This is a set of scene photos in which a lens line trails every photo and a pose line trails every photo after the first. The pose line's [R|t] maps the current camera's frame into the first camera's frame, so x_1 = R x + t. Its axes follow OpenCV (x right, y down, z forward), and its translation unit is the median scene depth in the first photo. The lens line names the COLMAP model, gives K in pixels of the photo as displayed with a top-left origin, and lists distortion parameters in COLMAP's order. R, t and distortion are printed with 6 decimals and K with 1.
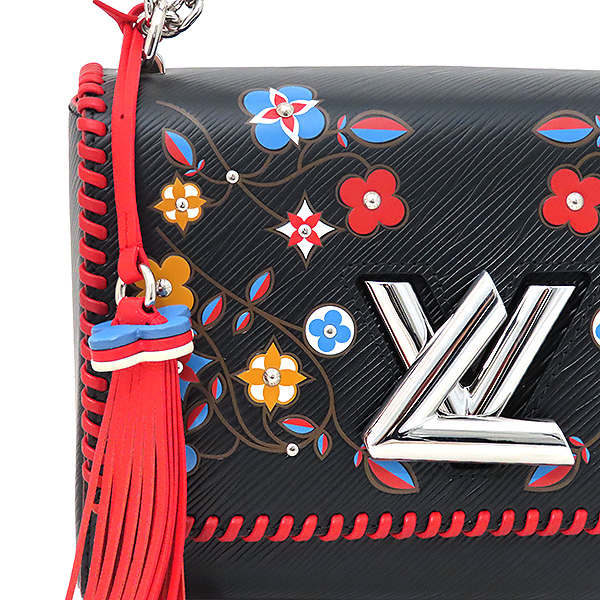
lens RADIAL K [[1204.3, 0, 161.5], [0, 1204.3, 226.1], [0, 0, 1]] dist [0.055747, -0.125309]
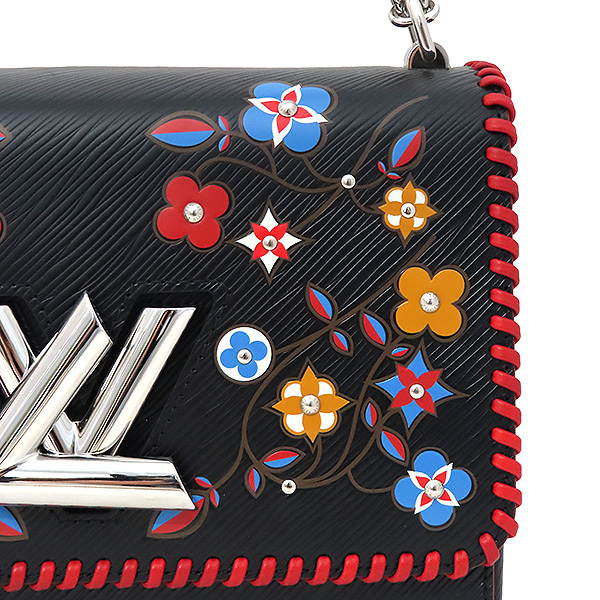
lens RADIAL K [[1319.9, 0, 300.1], [0, 1319.9, 202.9], [0, 0, 1]] dist [-0.020774, -0.332336]
pose [[0.998630, -0.014955, -0.050152, 0.463784], [0.013729, 0.999600, -0.024707, -0.002427], [0.050502, 0.023984, 0.998436, 0.032433]]
